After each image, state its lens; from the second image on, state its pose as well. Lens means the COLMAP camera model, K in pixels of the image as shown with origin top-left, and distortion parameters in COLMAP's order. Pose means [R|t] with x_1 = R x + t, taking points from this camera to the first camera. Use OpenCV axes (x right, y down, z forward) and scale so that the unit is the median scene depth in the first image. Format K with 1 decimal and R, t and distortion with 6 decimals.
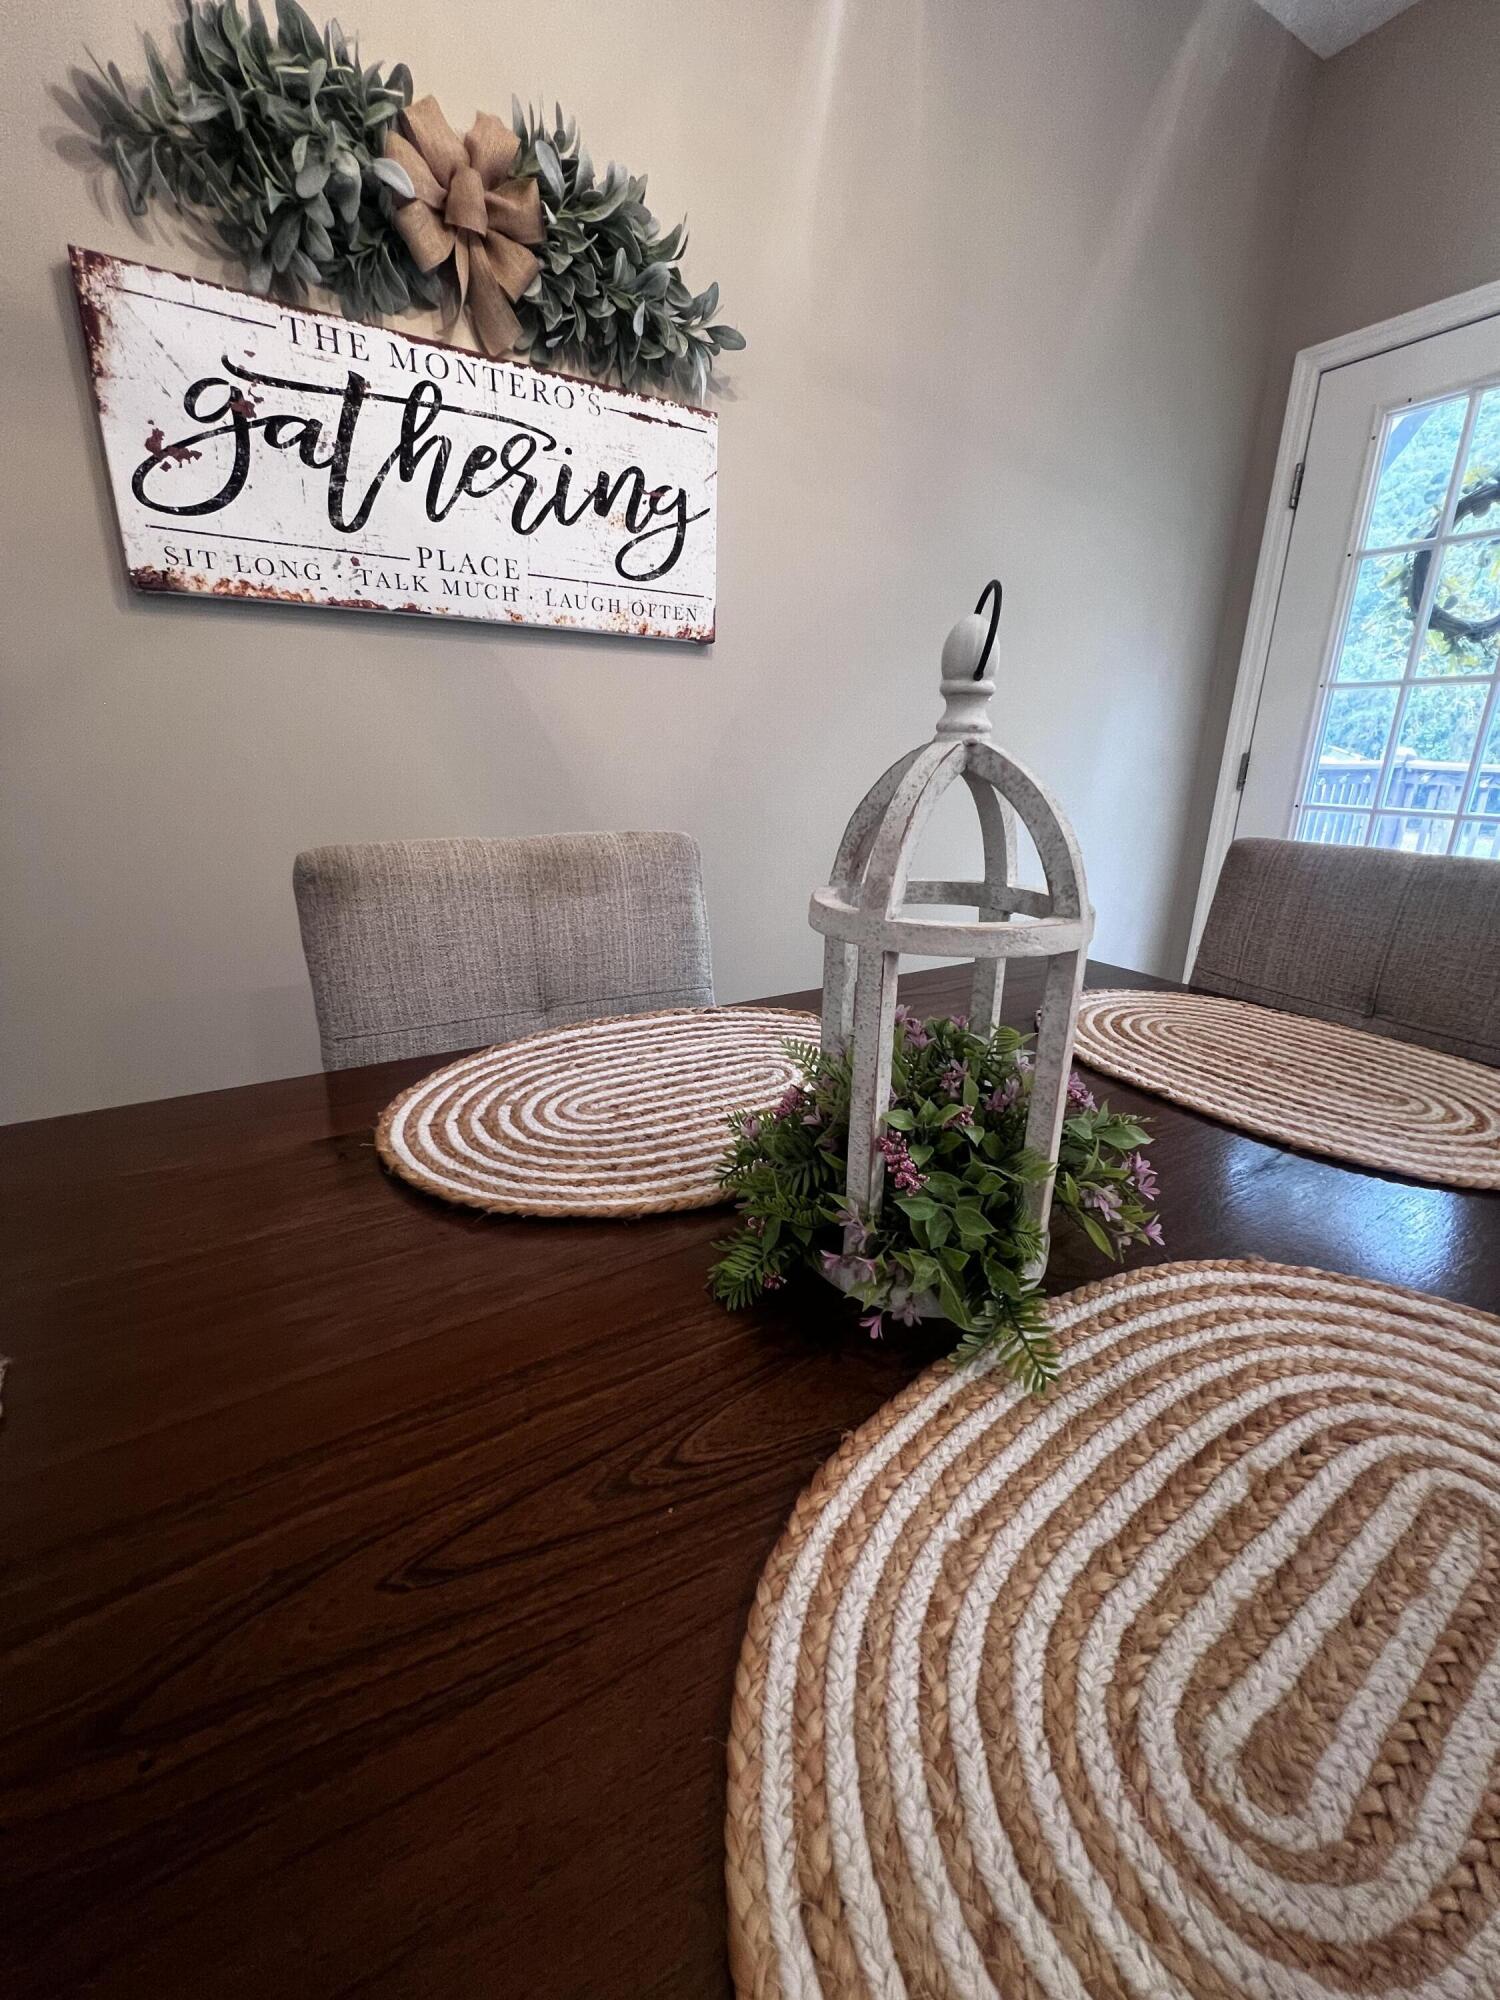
lens RADIAL K [[795.2, 0, 761.5], [0, 795.2, 999.2], [0, 0, 1]] dist [0.000029, -0.000562]
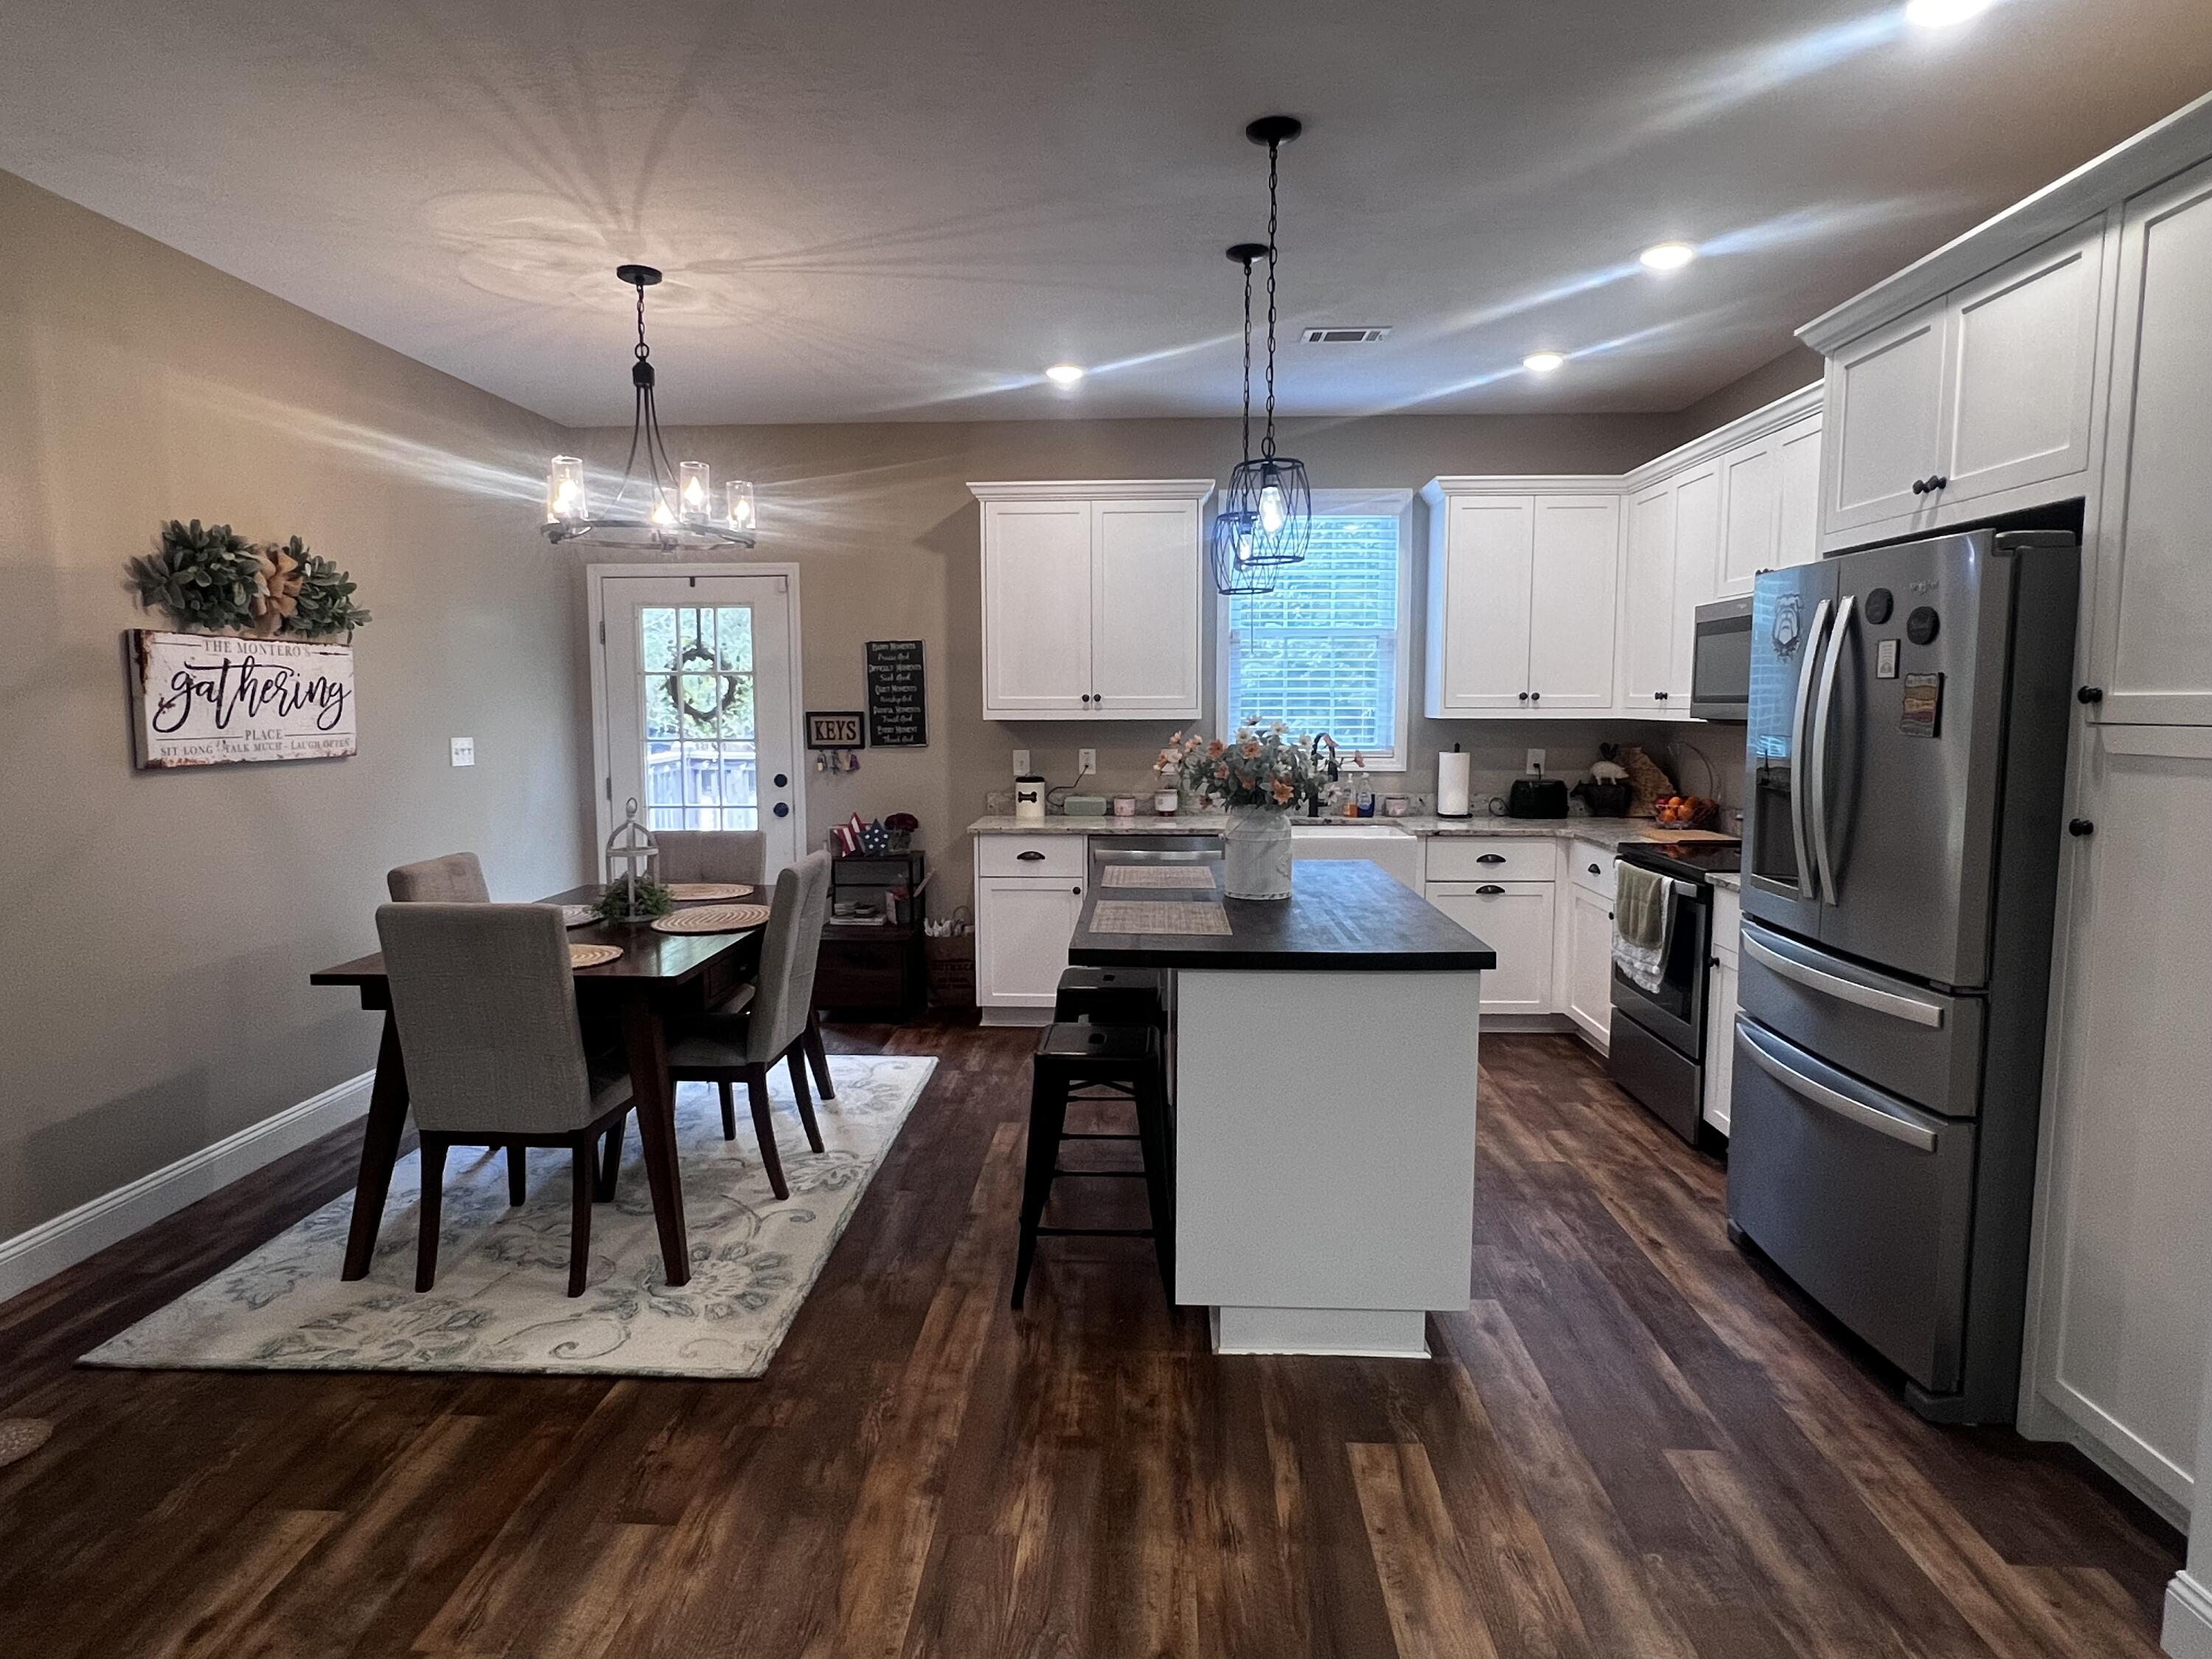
lens RADIAL K [[1279.6, 0, 1112.6], [0, 1279.6, 823.4], [0, 0, 1]] dist [-0.006945, -0.000775]
pose [[0.555465, -0.099749, 0.825536, -1.830340], [0.264829, 0.962305, -0.061917, 0.397316], [-0.788241, 0.253018, 0.560943, -2.330578]]
